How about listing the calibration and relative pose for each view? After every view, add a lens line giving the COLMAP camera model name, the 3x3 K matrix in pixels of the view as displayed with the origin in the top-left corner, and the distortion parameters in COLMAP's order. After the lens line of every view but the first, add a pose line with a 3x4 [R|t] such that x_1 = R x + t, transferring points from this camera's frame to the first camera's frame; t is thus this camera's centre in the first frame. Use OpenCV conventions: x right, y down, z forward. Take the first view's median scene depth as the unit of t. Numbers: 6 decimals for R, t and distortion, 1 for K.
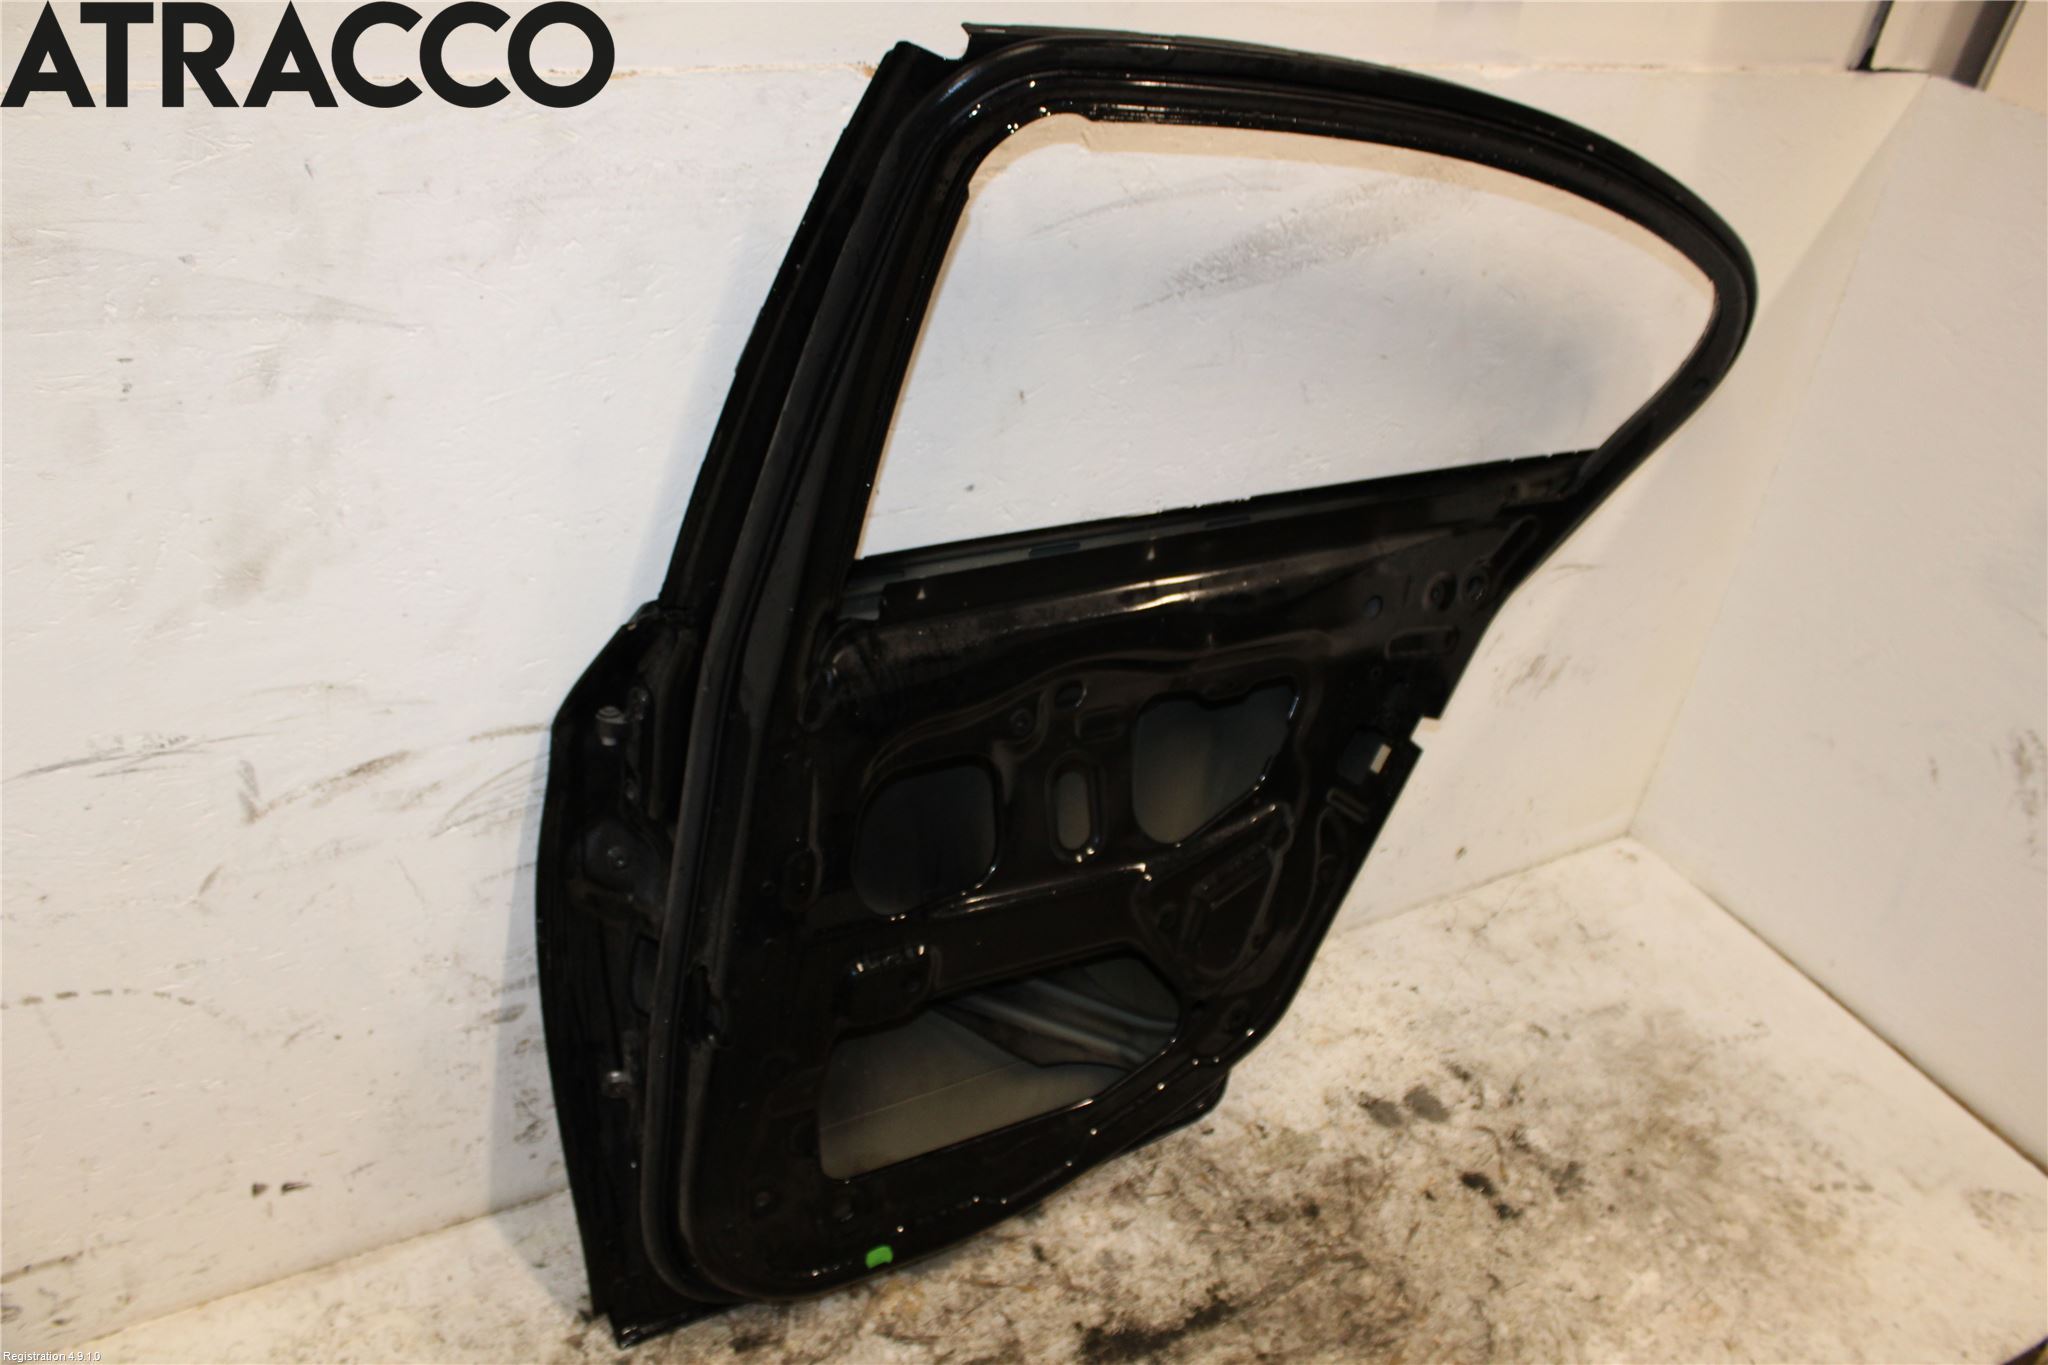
lens RADIAL K [[1694.5, 0, 1024.0], [0, 1694.5, 682.5], [0, 0, 1]] dist [-0.168908, 0.146086]
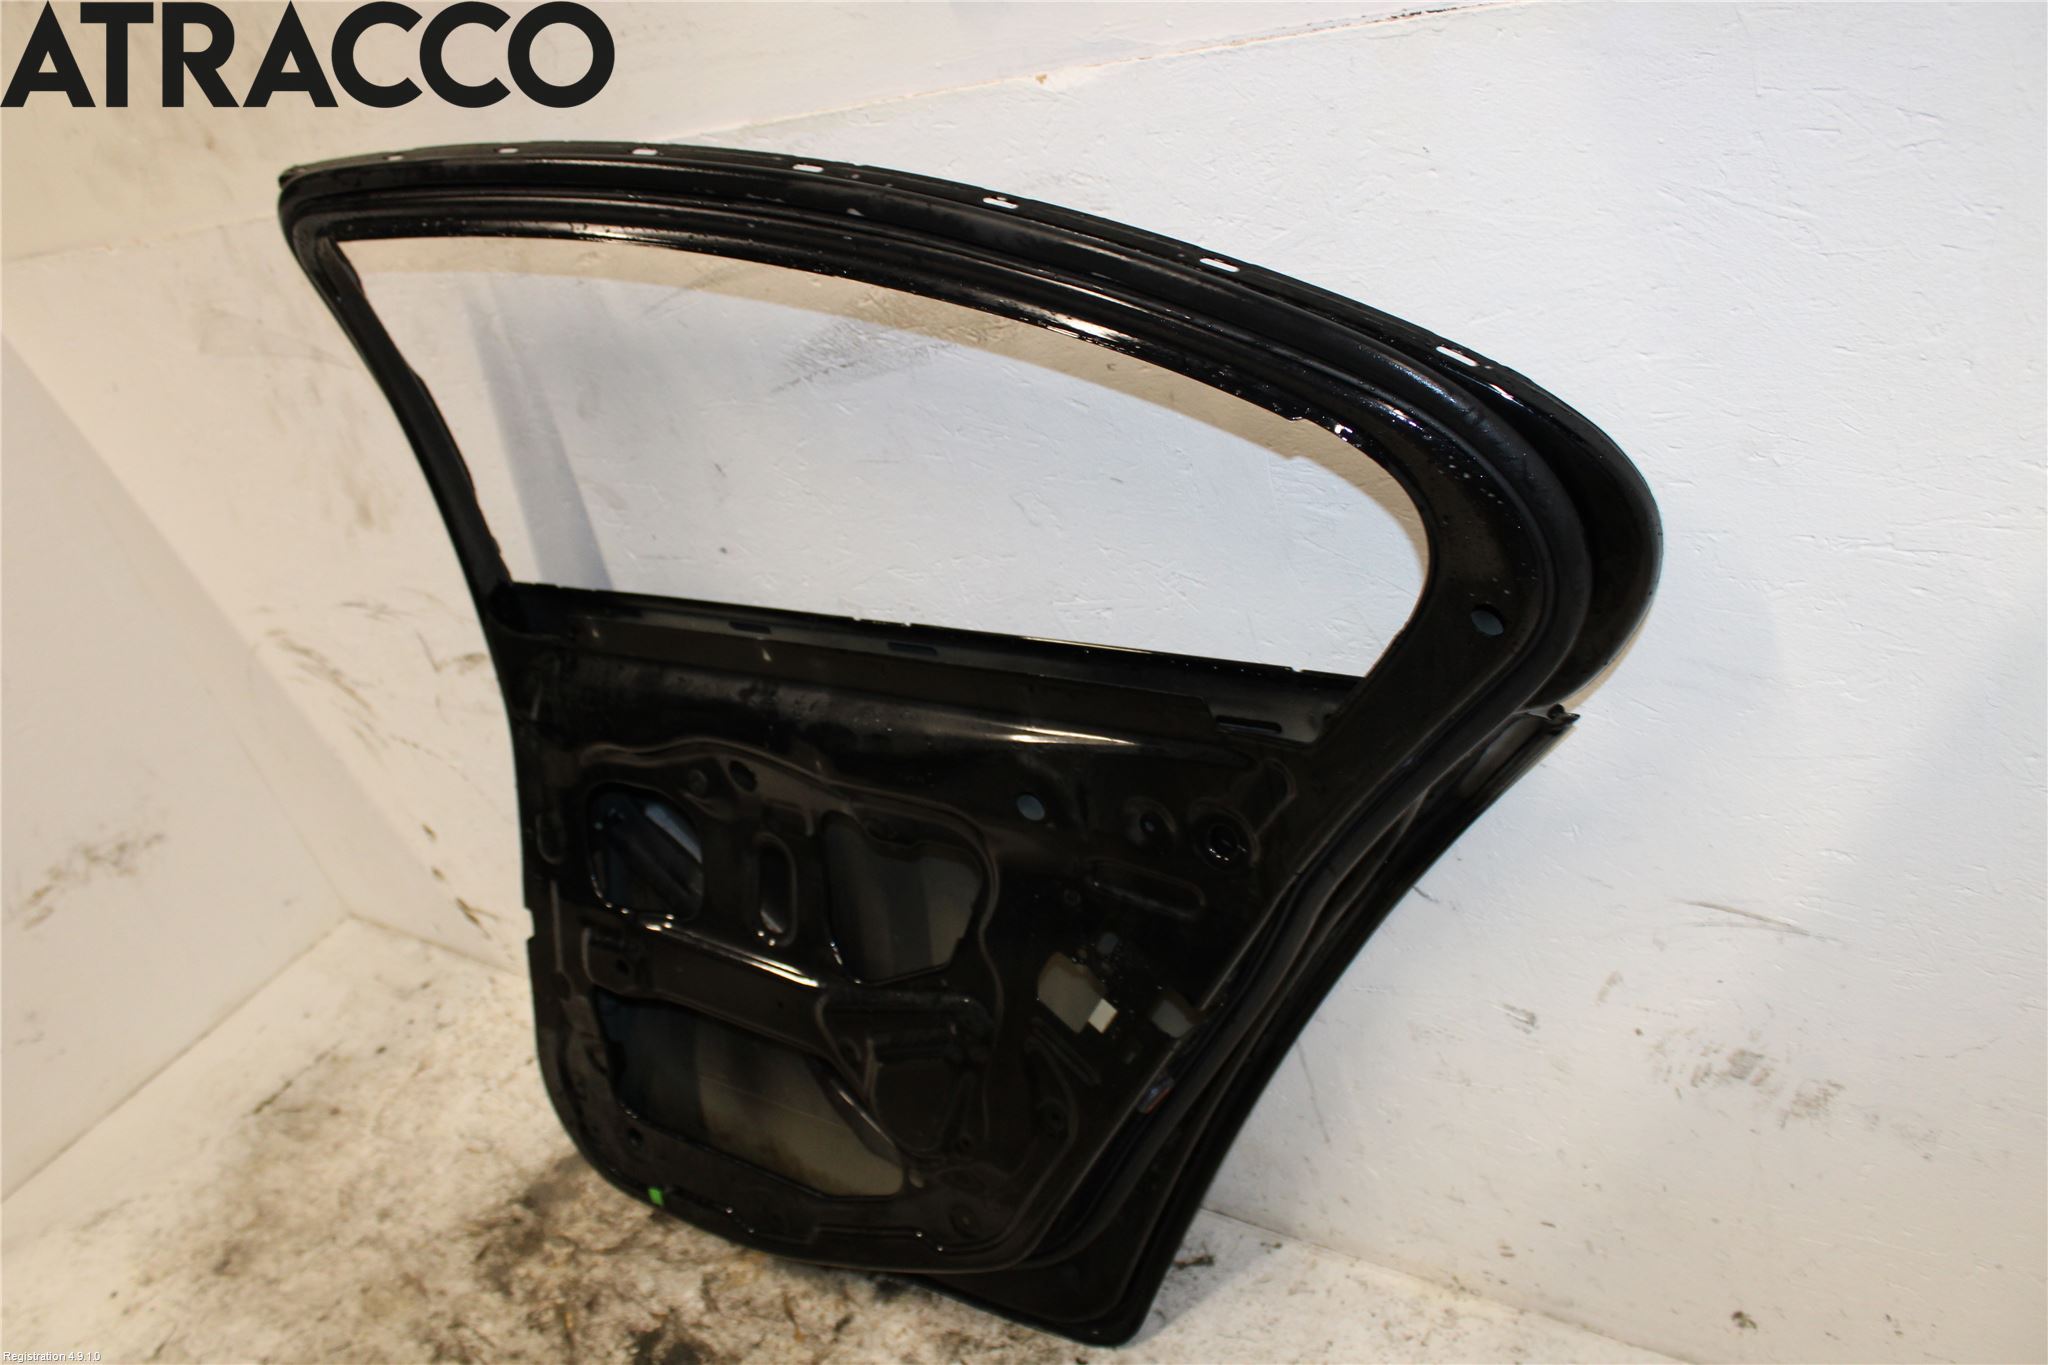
lens RADIAL K [[1711.0, 0, 1024.0], [0, 1711.0, 682.5], [0, 0, 1]] dist [-0.163847, 0.141320]
pose [[0.350149, 0.250467, -0.902586, 0.866624], [-0.204334, 0.960805, 0.187353, -0.236580], [0.914135, 0.118827, 0.387604, 0.681659]]
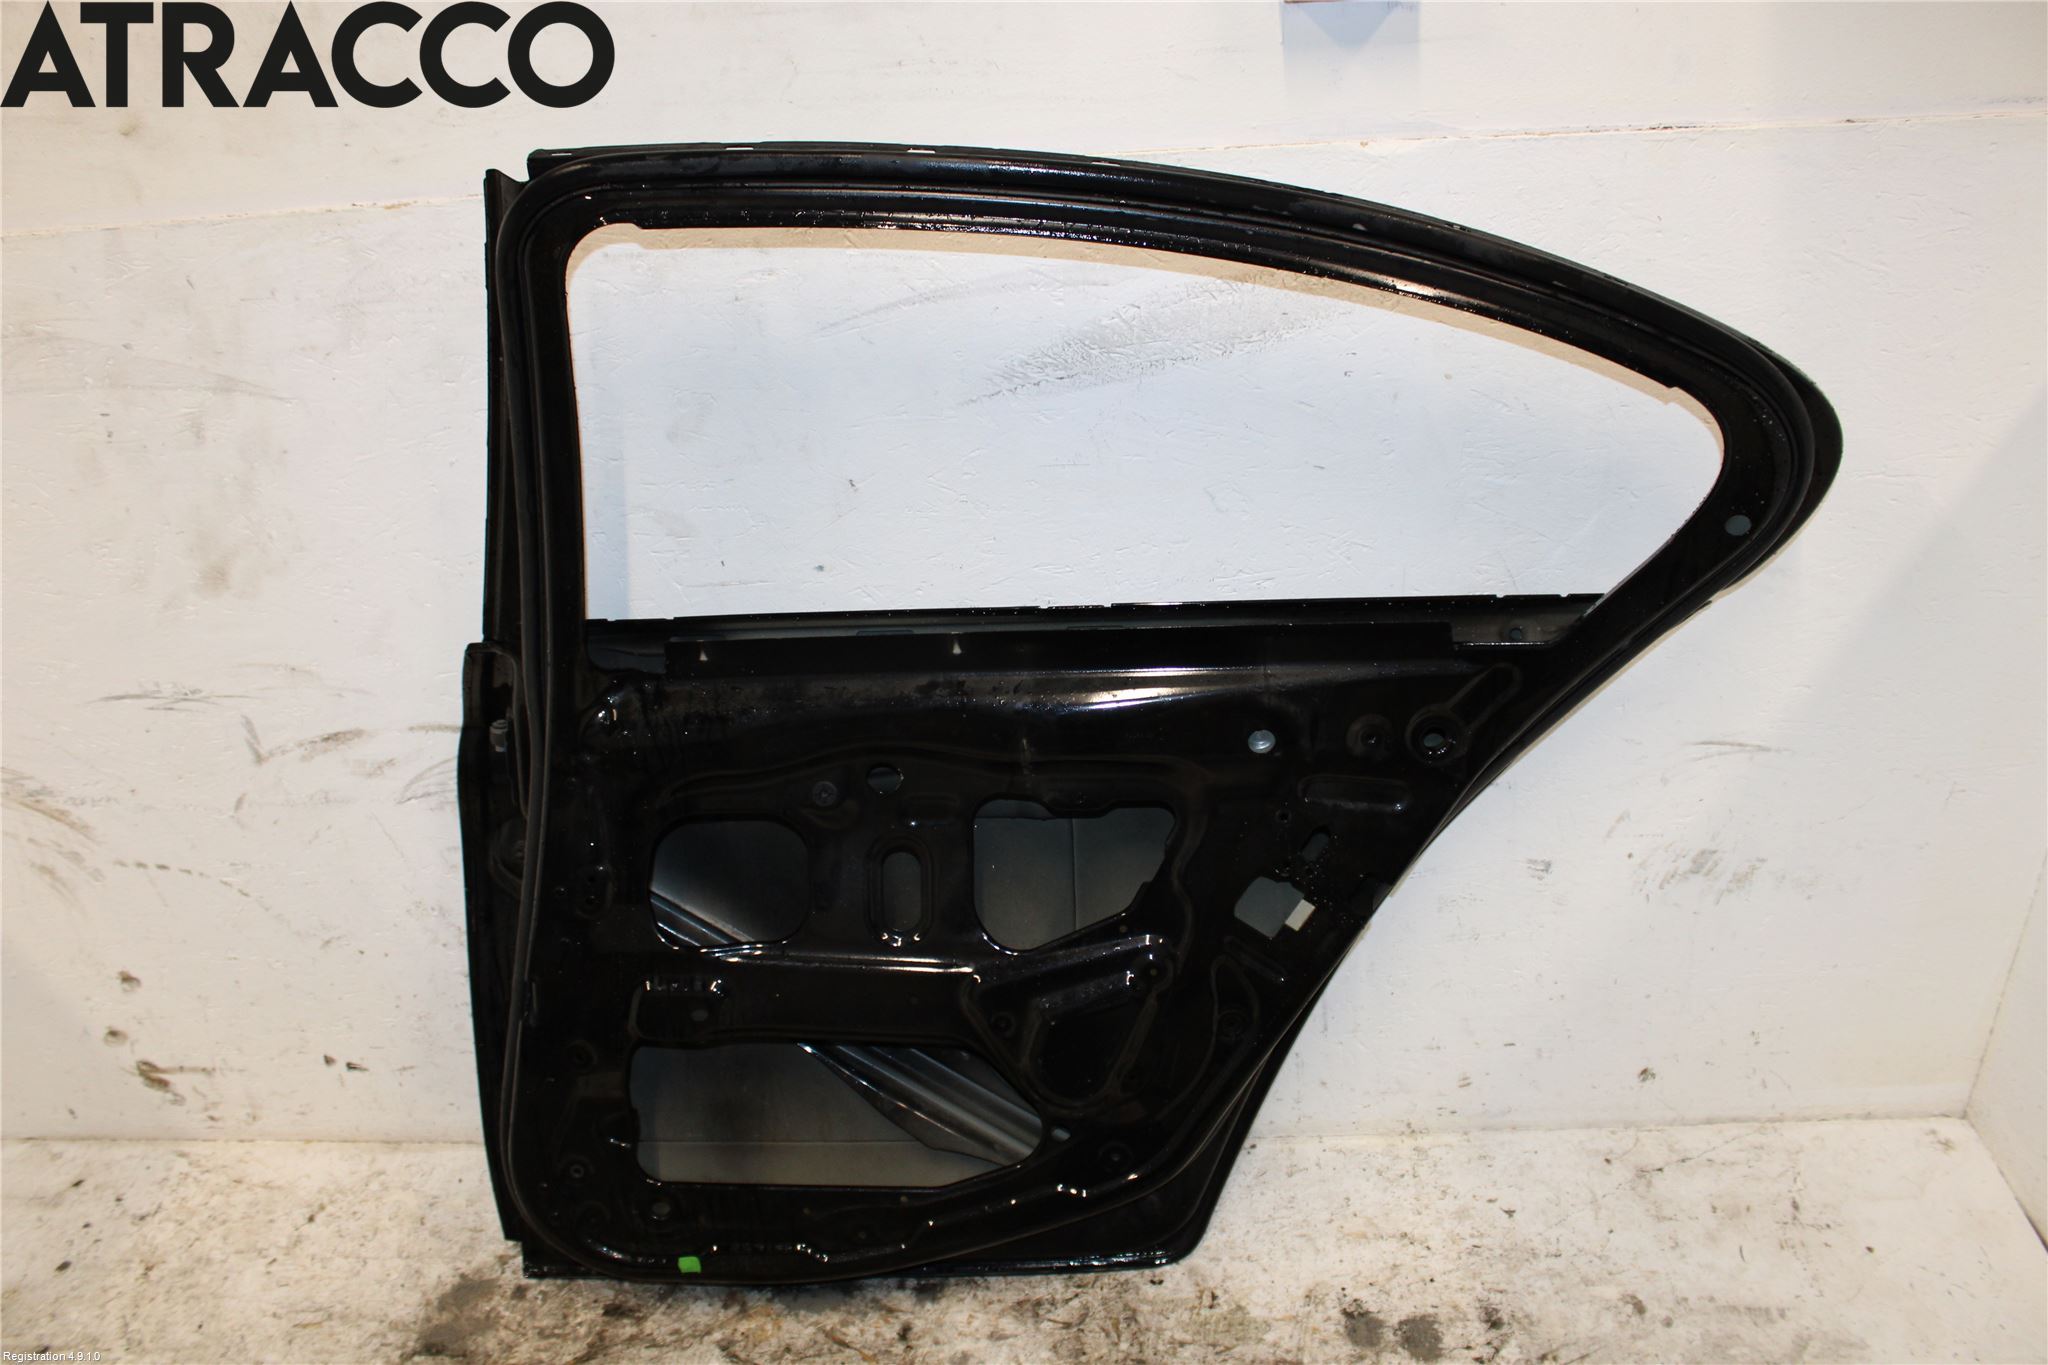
lens RADIAL K [[1711.0, 0, 1024.0], [0, 1711.0, 682.5], [0, 0, 1]] dist [-0.163847, 0.141320]
pose [[0.820947, 0.117612, -0.558761, 0.599654], [-0.153306, 0.988028, -0.017273, -0.039779], [0.550040, 0.099842, 0.829149, 0.164548]]
